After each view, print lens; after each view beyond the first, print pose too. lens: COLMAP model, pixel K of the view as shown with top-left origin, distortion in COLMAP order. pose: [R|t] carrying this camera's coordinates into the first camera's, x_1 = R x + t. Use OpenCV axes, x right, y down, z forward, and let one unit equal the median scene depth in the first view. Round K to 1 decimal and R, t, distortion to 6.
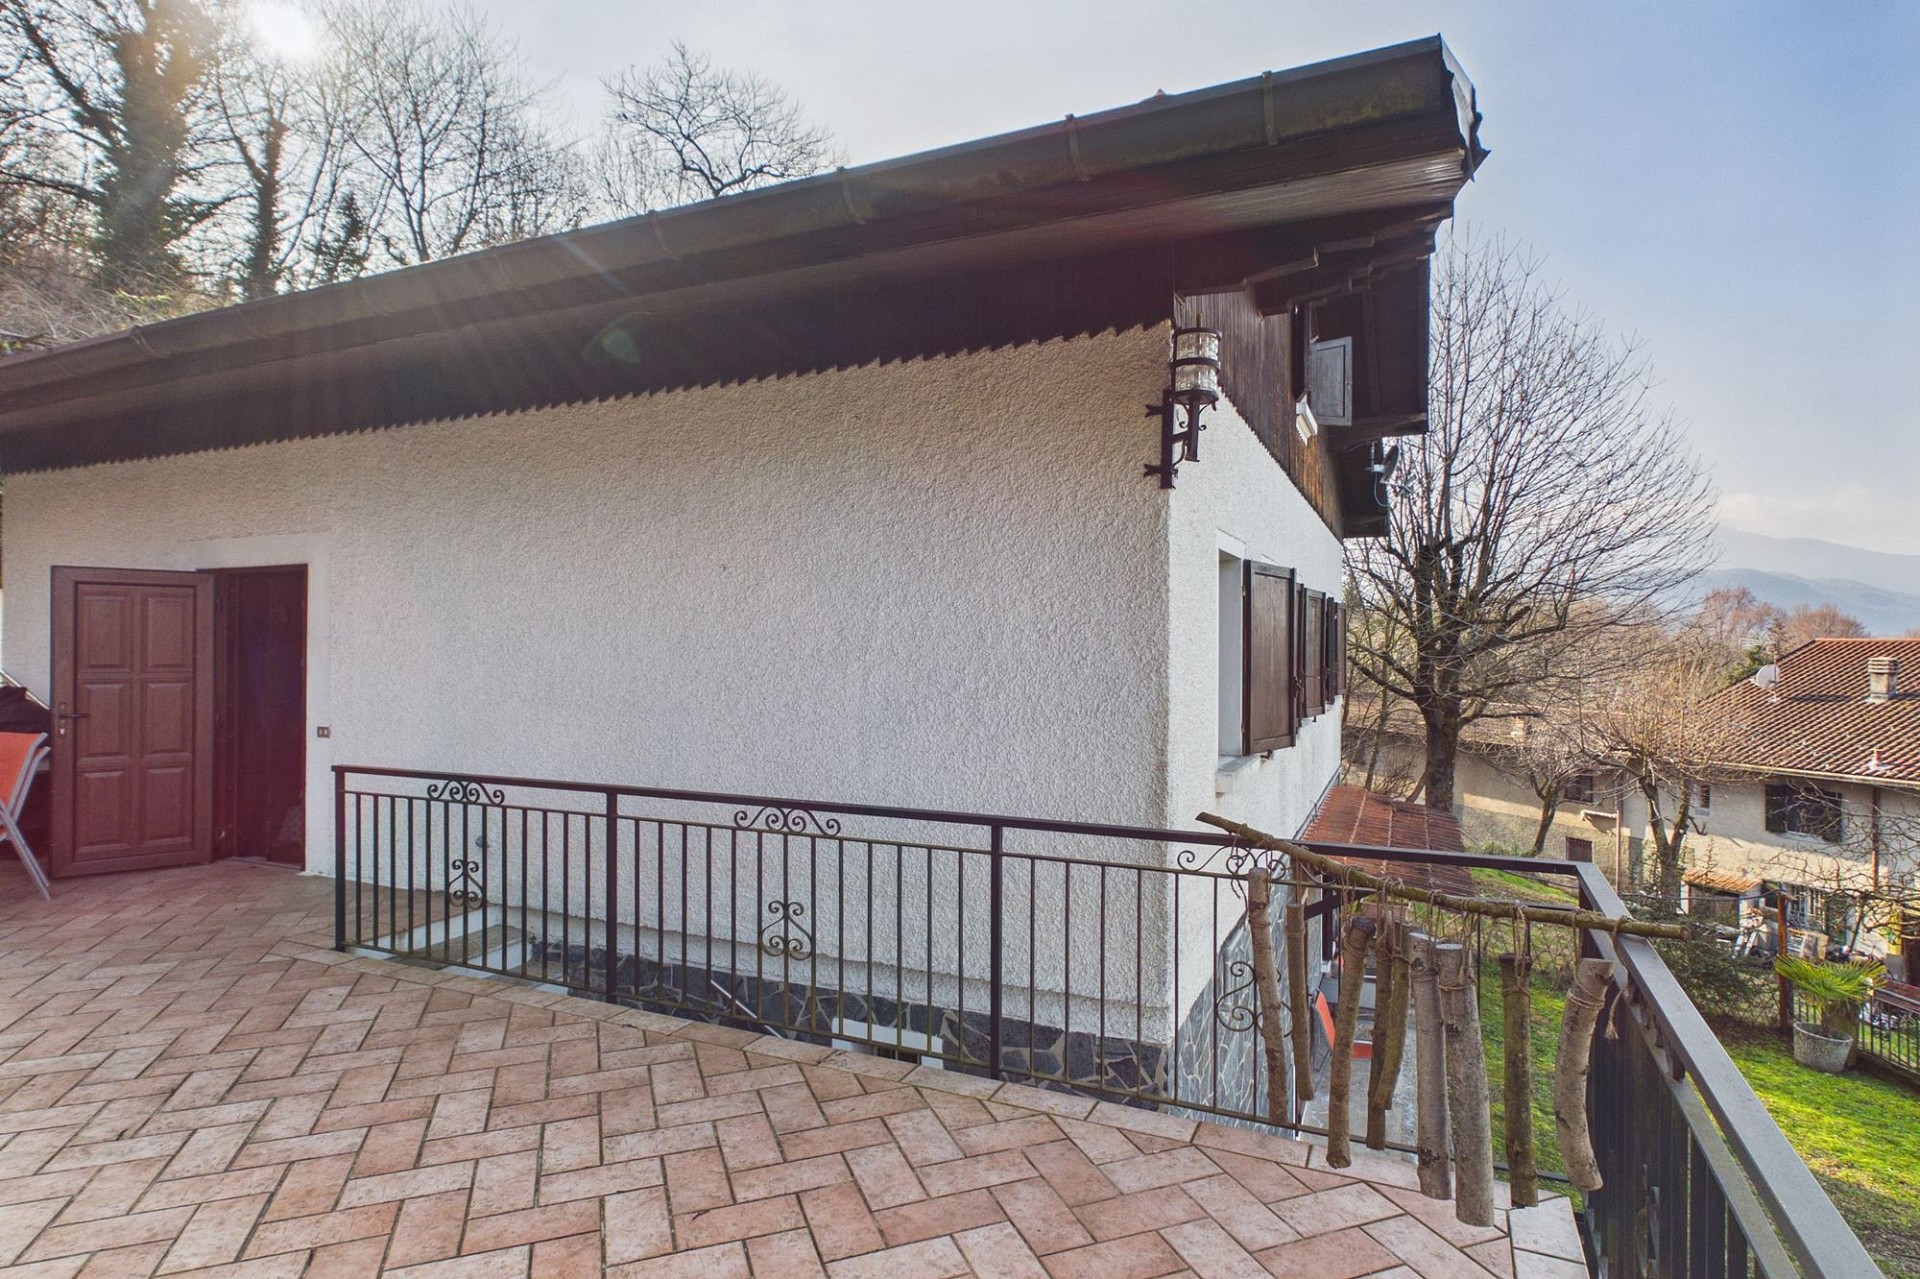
lens RADIAL K [[1008.1, 0, 960.0], [0, 1008.1, 639.5], [0, 0, 1]] dist [0.002784, -0.000027]
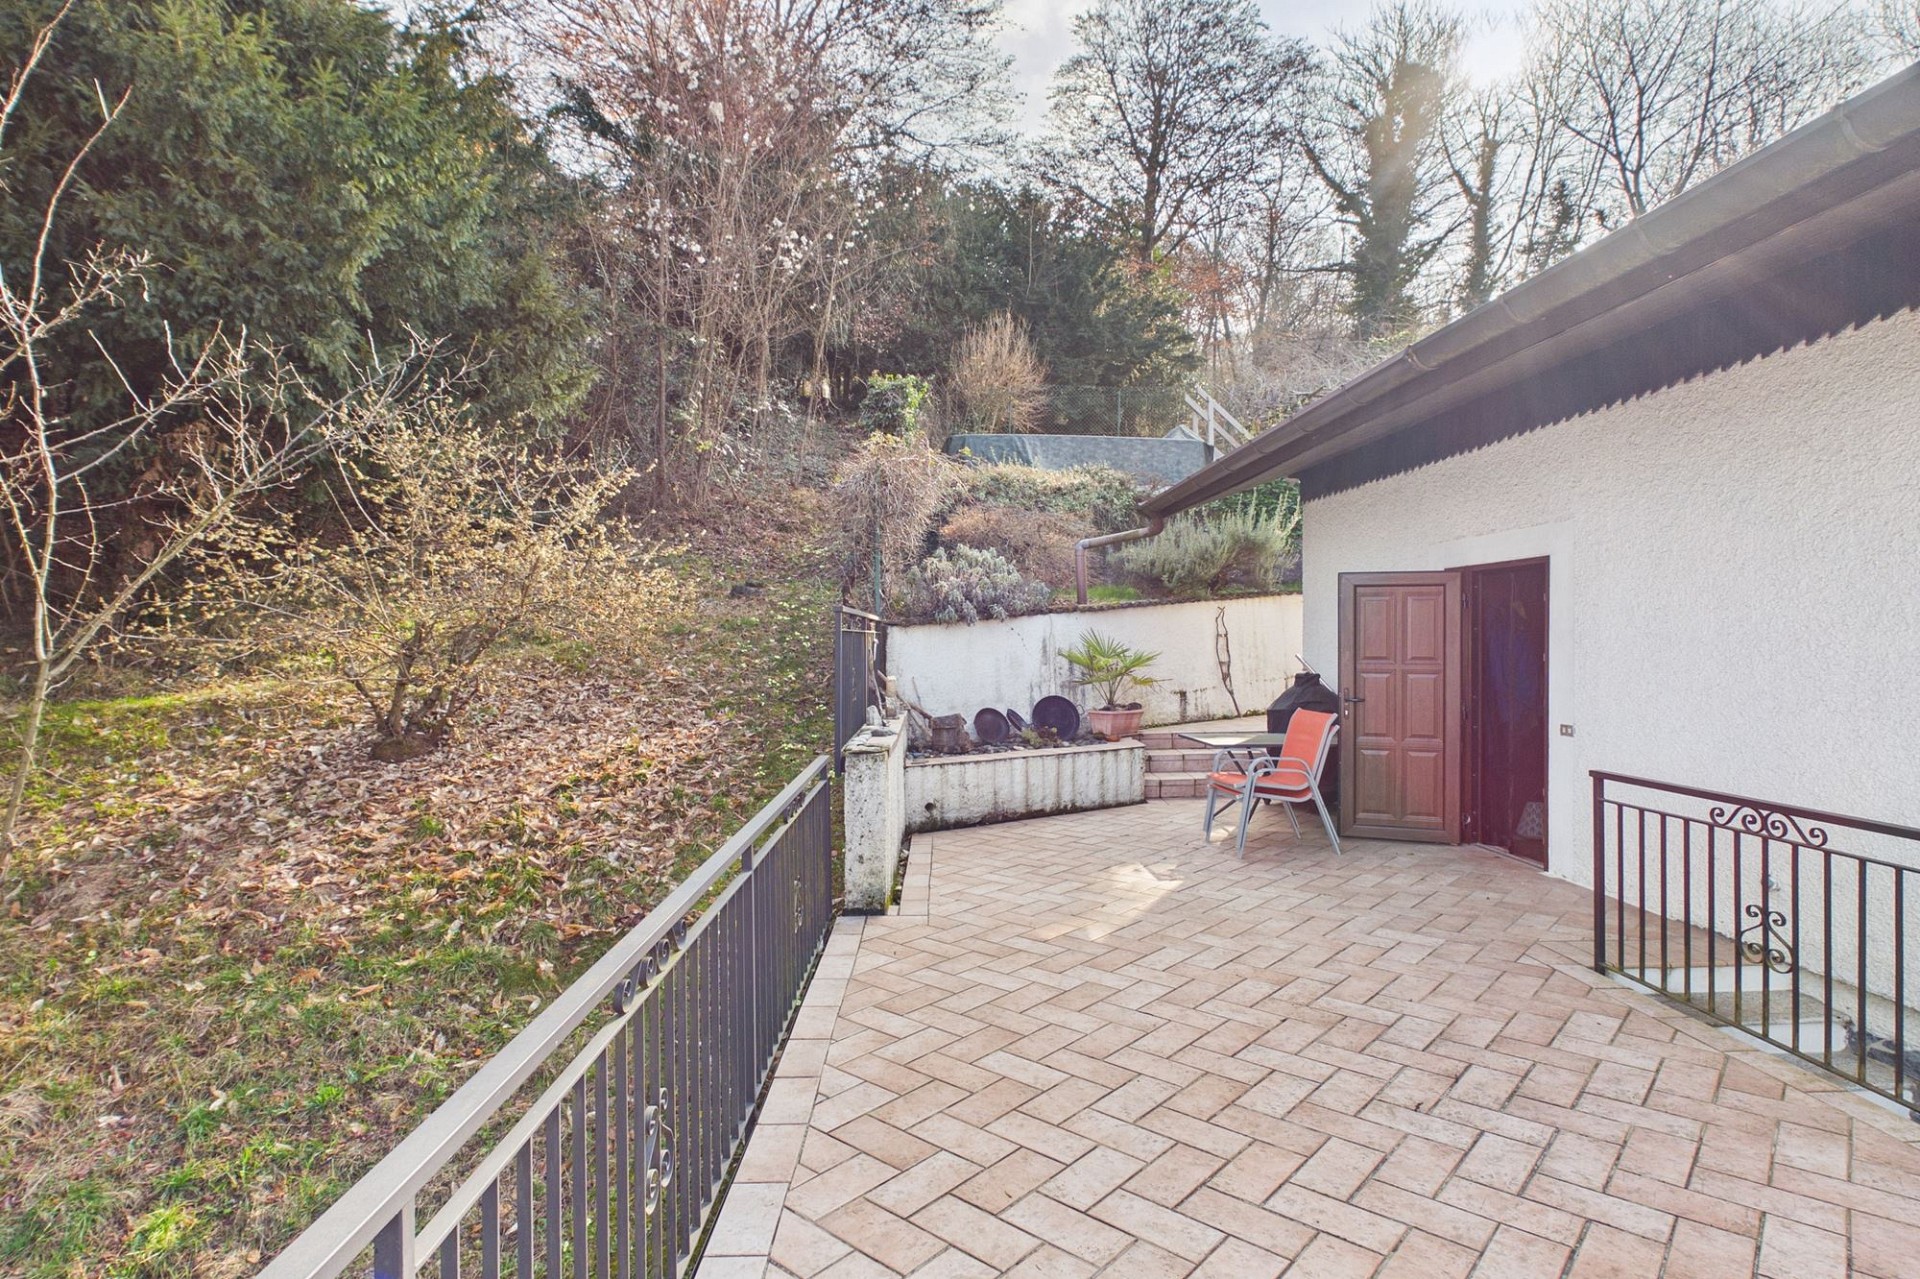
lens RADIAL K [[1008.1, 0, 960.0], [0, 1008.1, 639.5], [0, 0, 1]] dist [0.002784, -0.000027]
pose [[0.475843, -0.000318, -0.879530, -0.063102], [0.006320, 0.999975, 0.003058, -0.000879], [0.879507, -0.007013, 0.475834, 0.040161]]
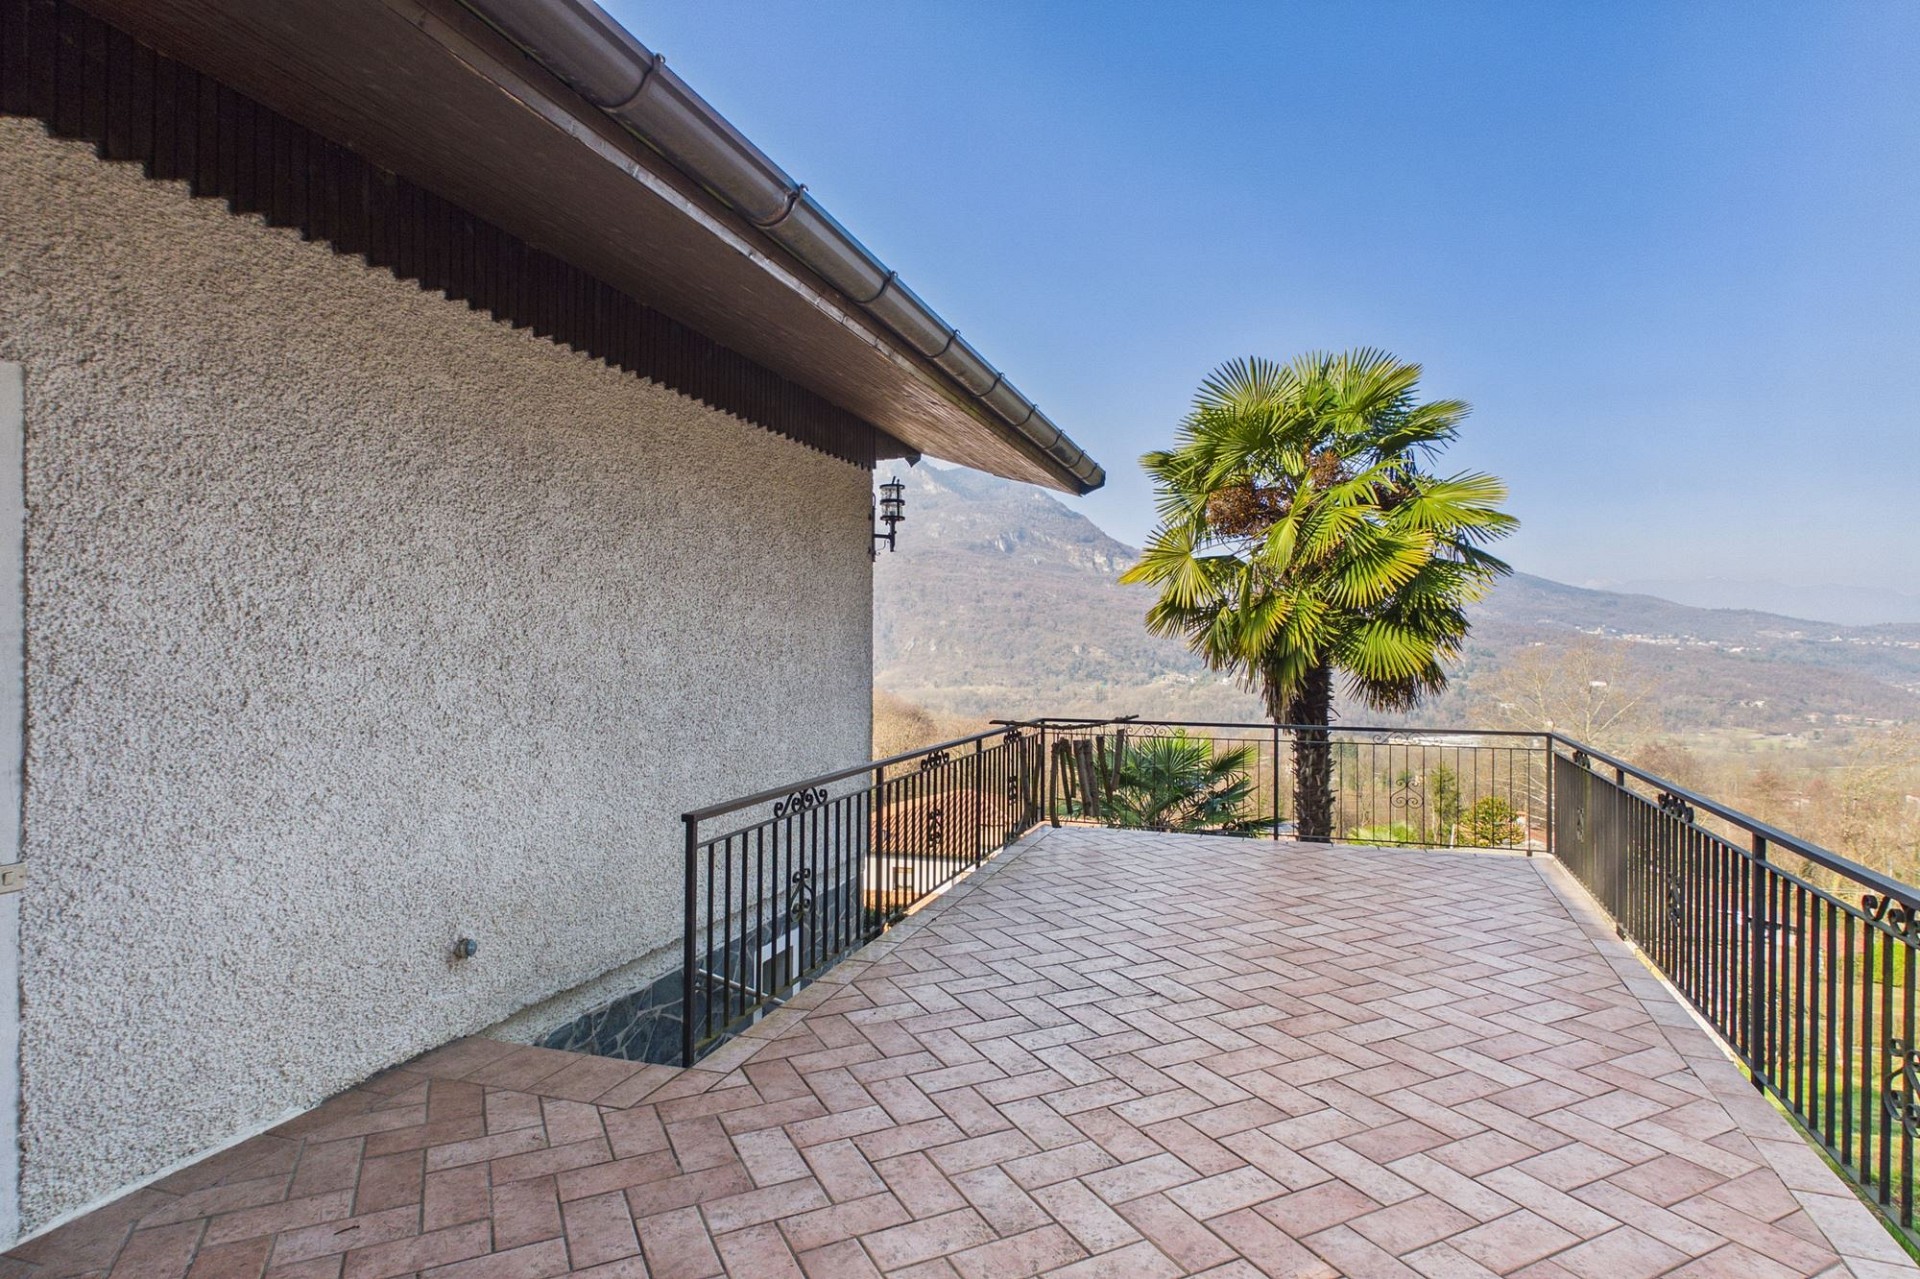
lens RADIAL K [[1008.1, 0, 960.0], [0, 1008.1, 639.5], [0, 0, 1]] dist [0.002784, -0.000027]
pose [[-0.107059, 0.005344, 0.994238, -1.047955], [-0.007386, 0.999954, -0.006170, -0.000137], [-0.994225, -0.008004, -0.107015, 0.674354]]
